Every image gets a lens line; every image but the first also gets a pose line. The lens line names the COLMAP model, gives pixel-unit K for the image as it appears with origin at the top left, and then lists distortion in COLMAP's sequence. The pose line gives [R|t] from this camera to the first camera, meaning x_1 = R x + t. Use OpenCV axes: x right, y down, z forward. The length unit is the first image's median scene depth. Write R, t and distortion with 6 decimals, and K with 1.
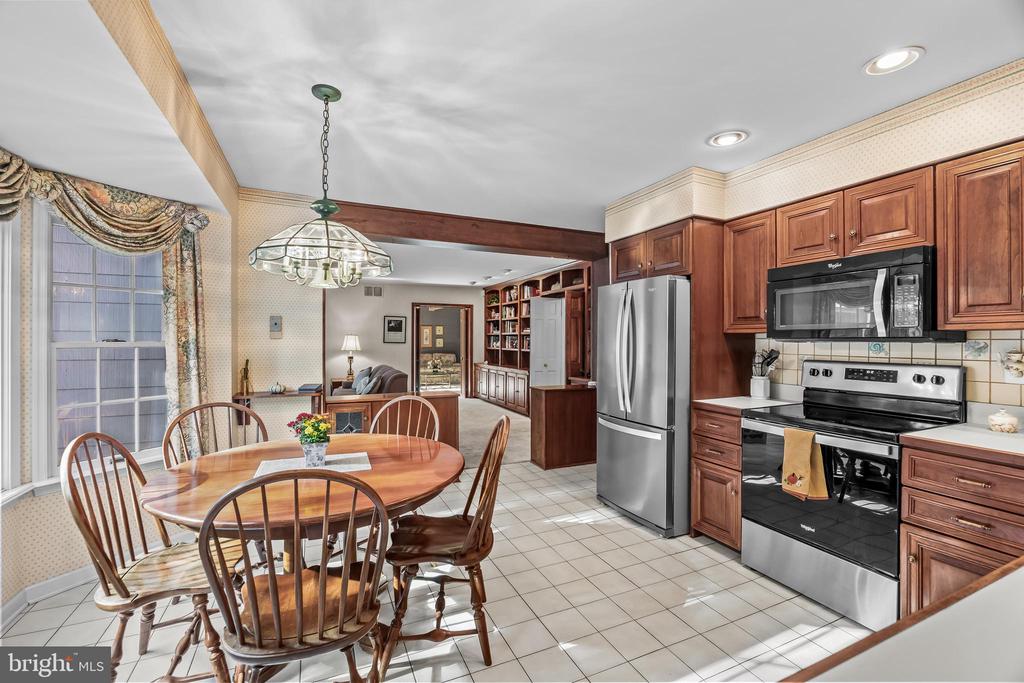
lens RADIAL K [[445.2, 0, 512.0], [0, 445.2, 341.5], [0, 0, 1]] dist [0.000032, 0.000018]
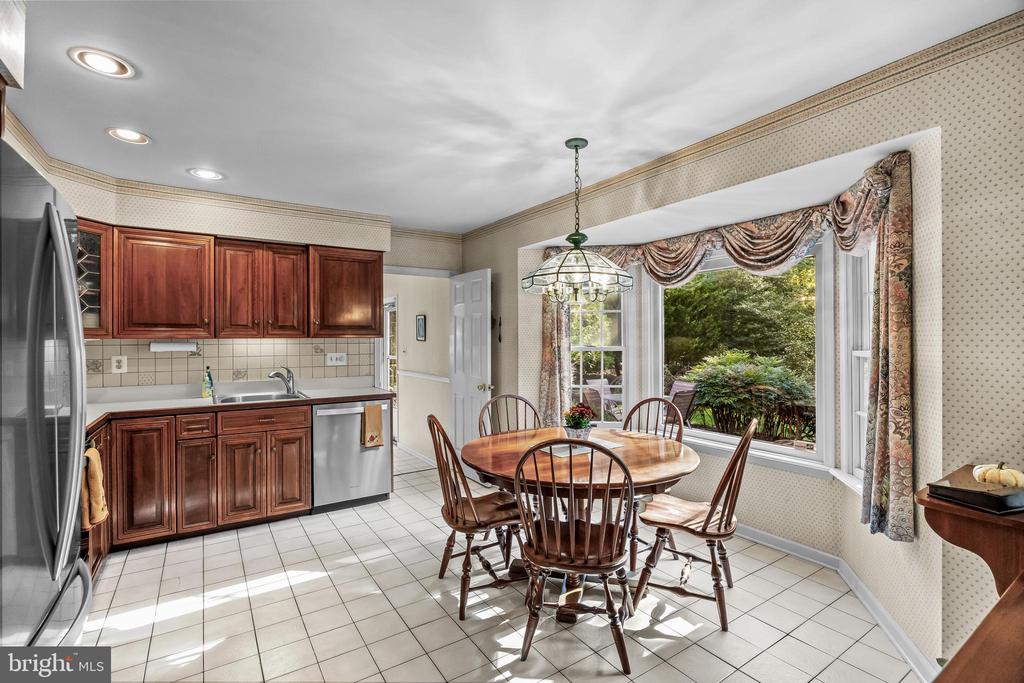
lens RADIAL K [[470.5, 0, 512.0], [0, 470.5, 341.5], [0, 0, 1]] dist [-0.011279, 0.000101]
pose [[-0.986732, 0.002420, -0.162339, -0.037277], [0.001727, 0.999989, 0.004410, -0.028752], [0.162348, 0.004071, -0.986725, 2.216109]]
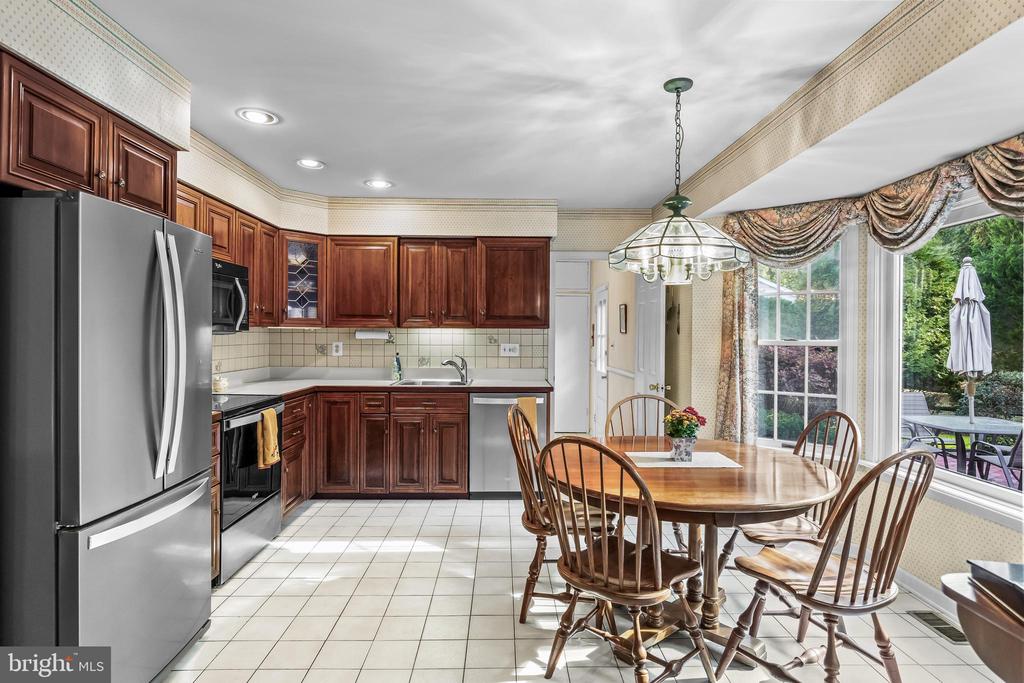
lens RADIAL K [[547.6, 0, 512.0], [0, 547.6, 341.5], [0, 0, 1]] dist [0.002115, -0.000462]
pose [[-0.918307, -0.012105, 0.395685, -0.560752], [-0.007696, 0.999889, 0.012729, -0.010756], [-0.395795, 0.008644, -0.918298, 2.236441]]
